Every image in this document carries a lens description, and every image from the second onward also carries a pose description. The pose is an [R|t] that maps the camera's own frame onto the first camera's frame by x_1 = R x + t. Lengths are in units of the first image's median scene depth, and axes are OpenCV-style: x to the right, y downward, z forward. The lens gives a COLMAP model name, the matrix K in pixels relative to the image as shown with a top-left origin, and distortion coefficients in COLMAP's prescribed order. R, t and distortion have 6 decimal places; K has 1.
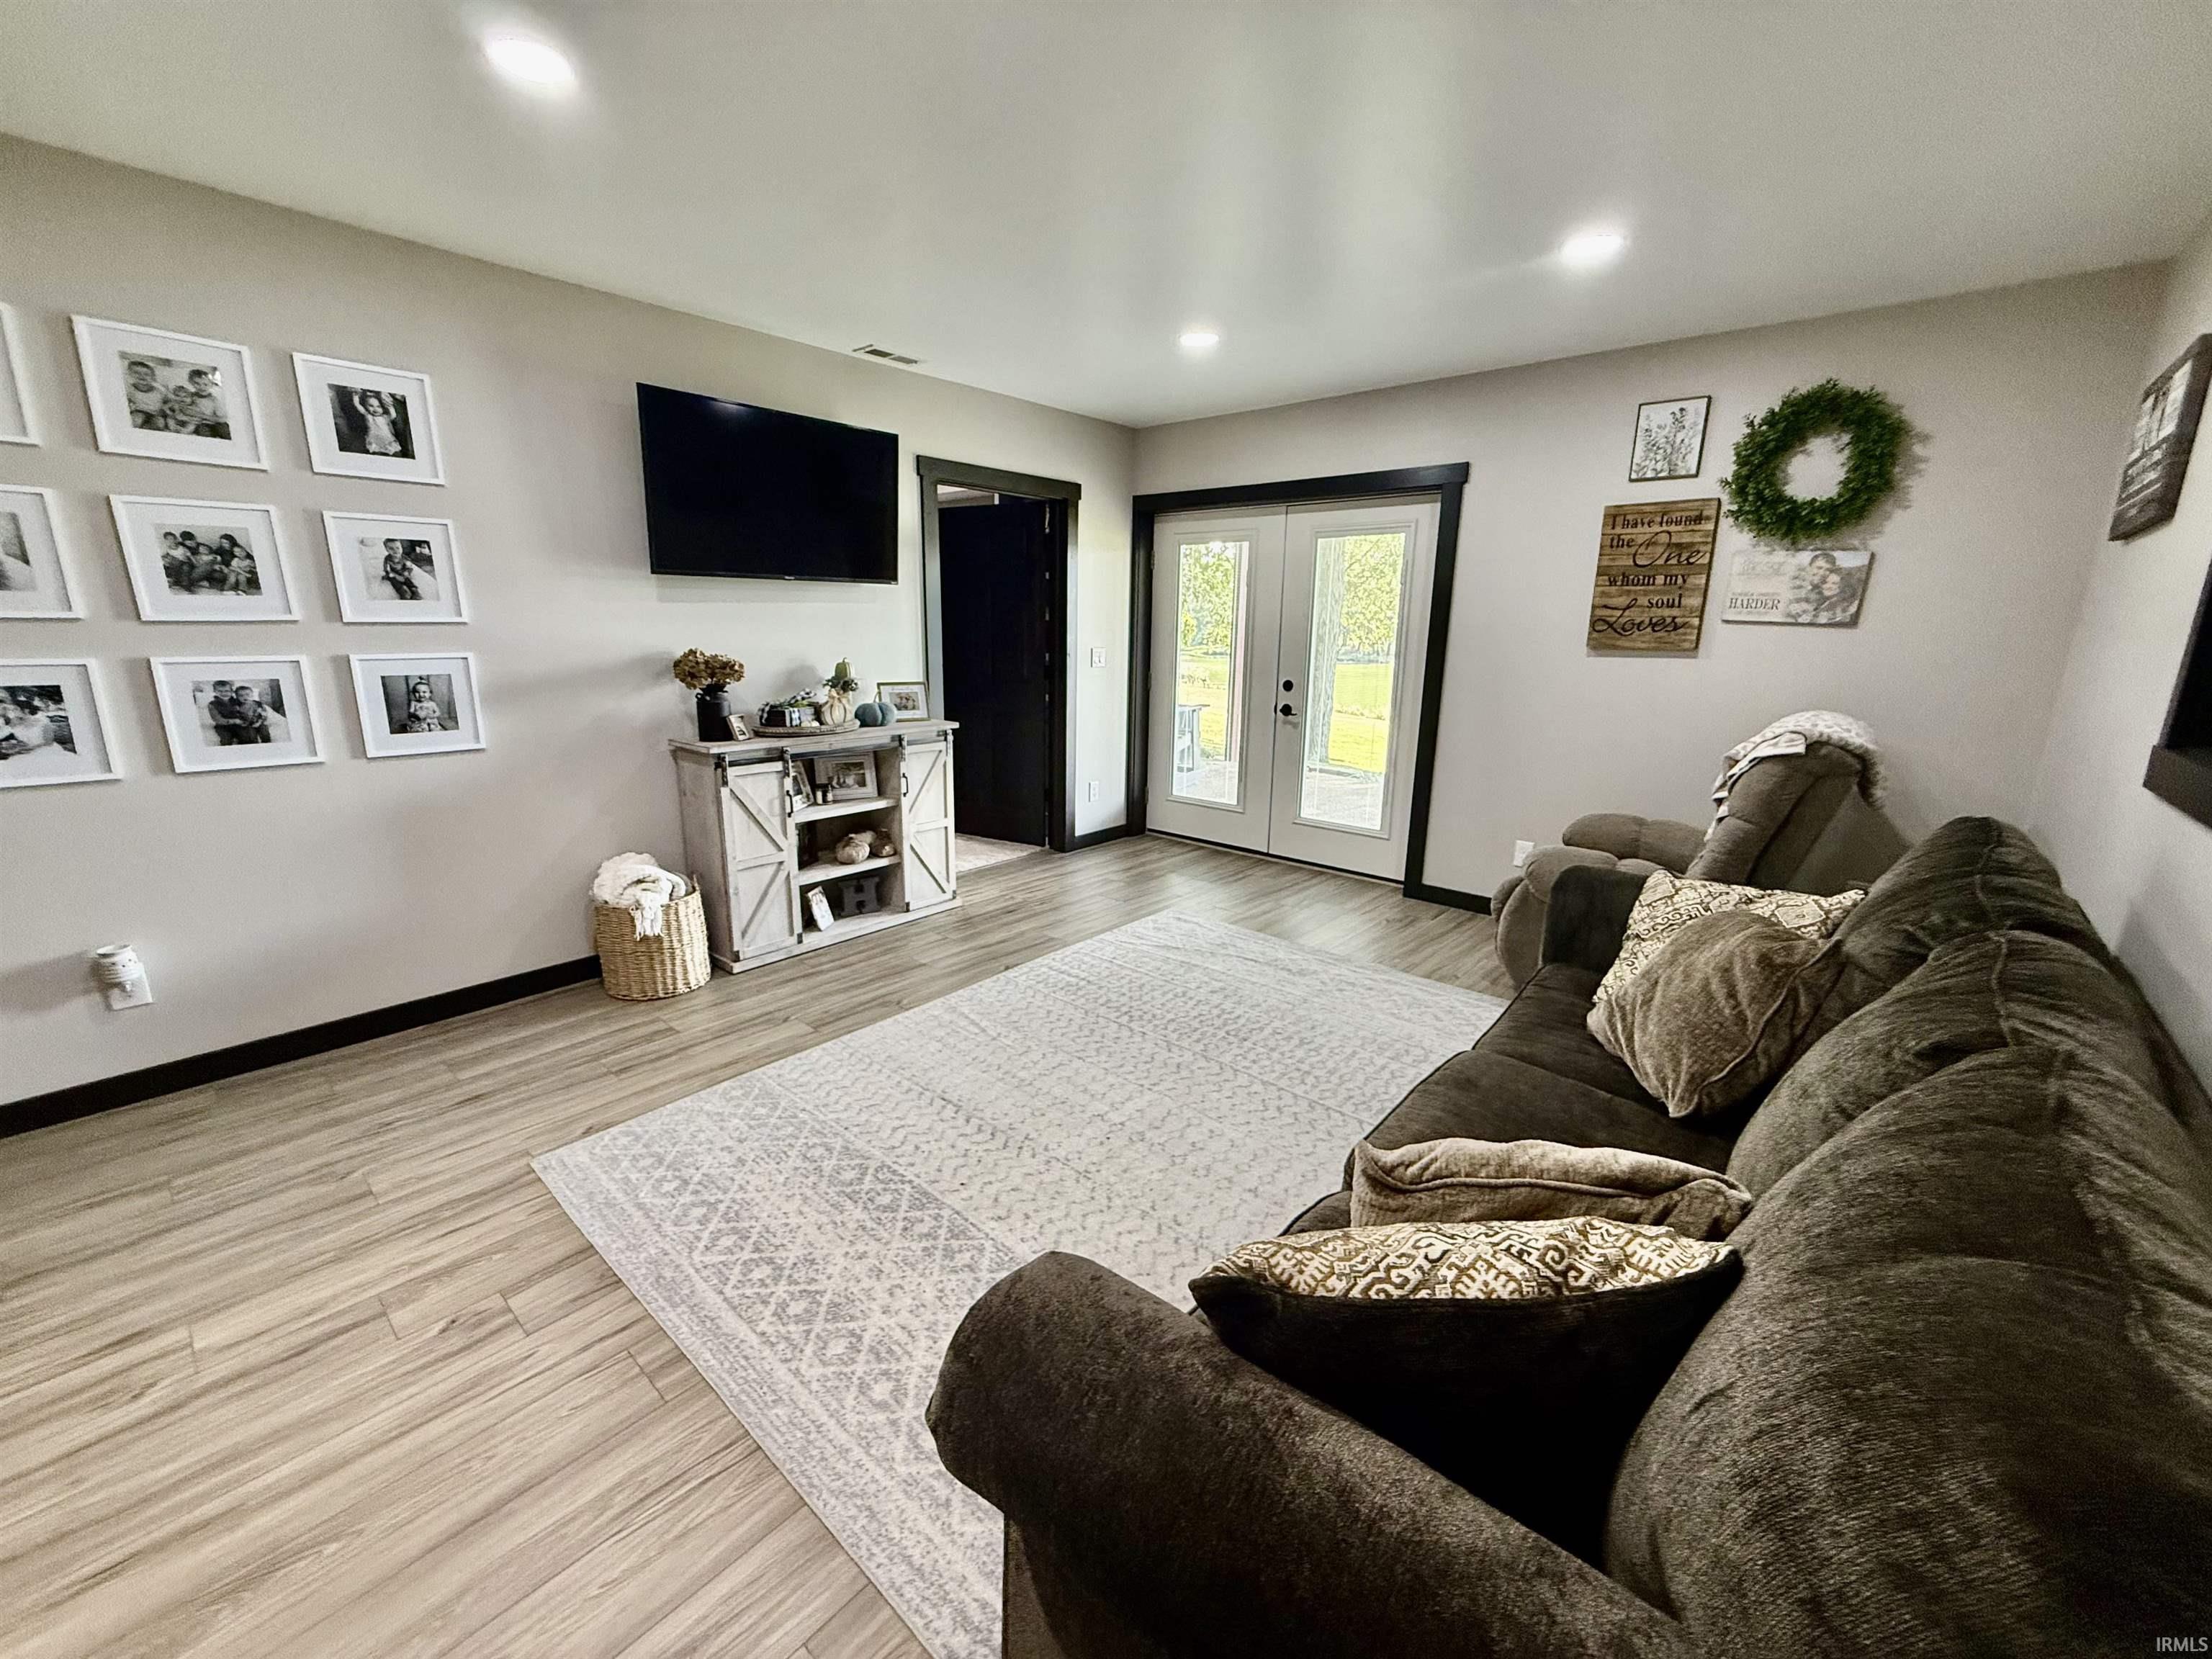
lens RADIAL K [[884.0, 0, 1112.8], [0, 884.0, 827.9], [0, 0, 1]] dist [-0.000524, 0.000784]
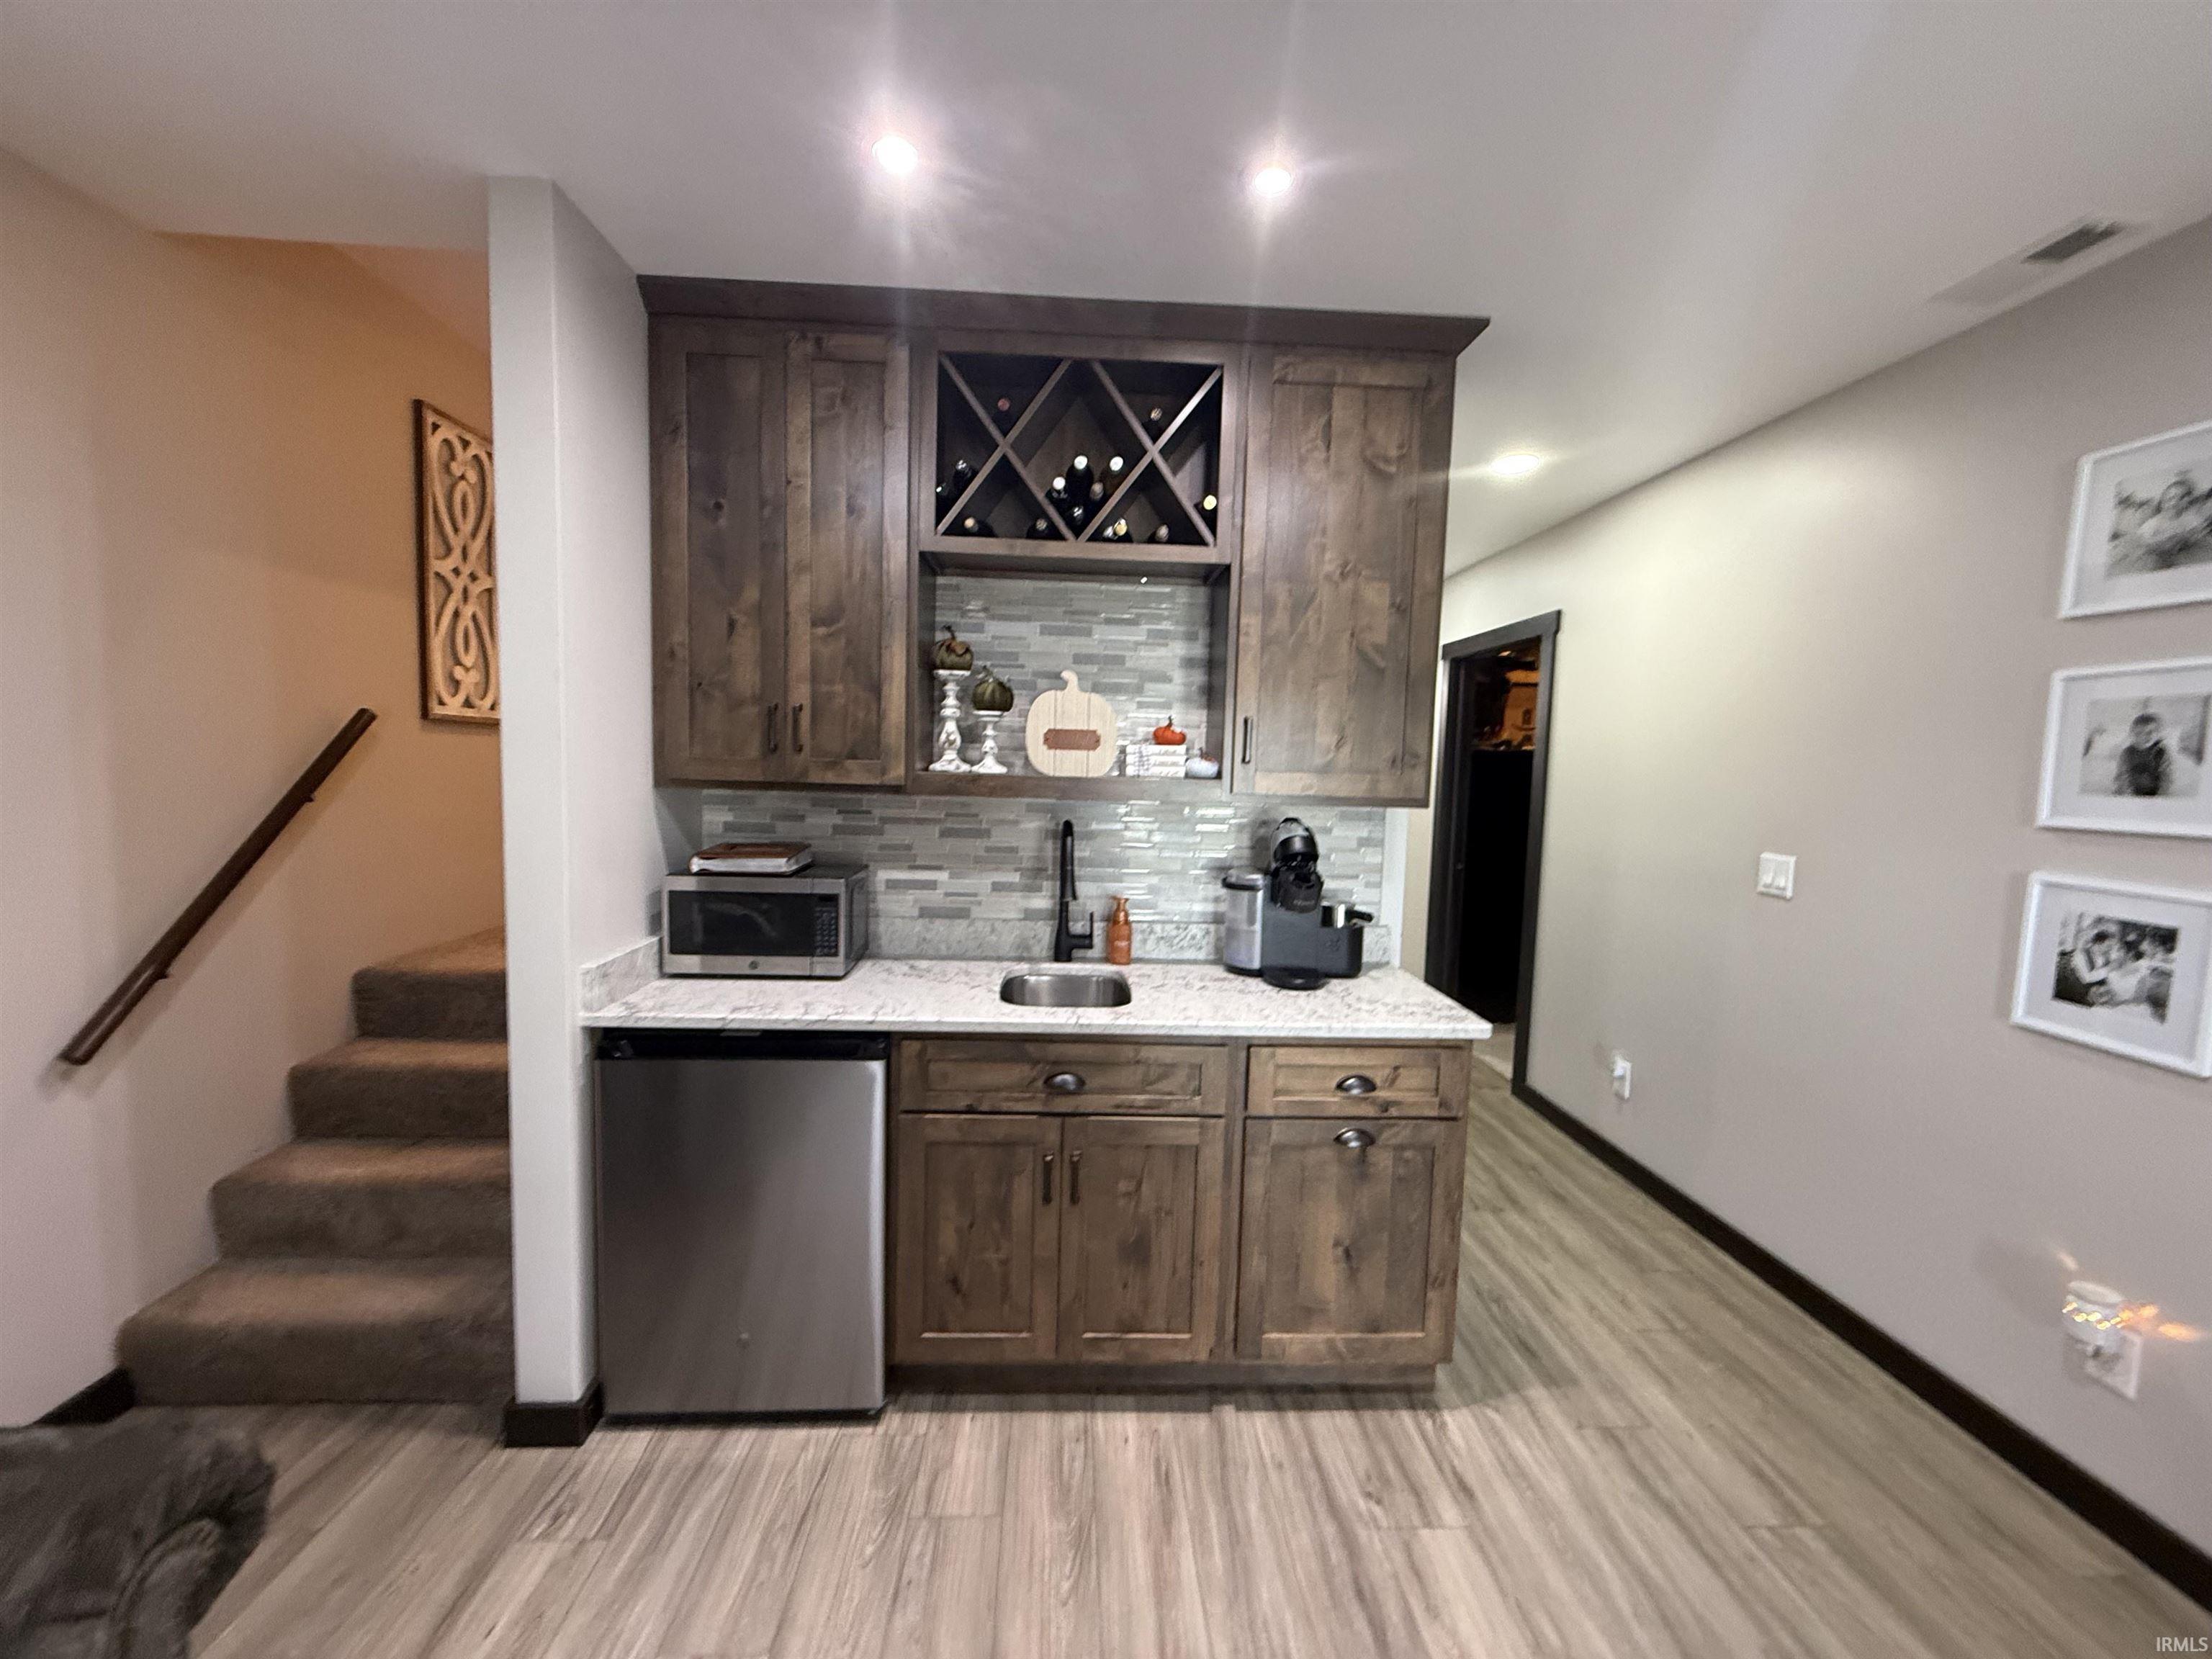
lens RADIAL K [[884.0, 0, 1115.0], [0, 884.0, 842.2], [0, 0, 1]] dist [-0.000524, 0.000784]
pose [[-0.717309, 0.015734, -0.696578, -0.099180], [-0.209955, 0.948395, 0.237626, -0.220802], [0.664369, 0.316701, -0.676989, 0.913341]]
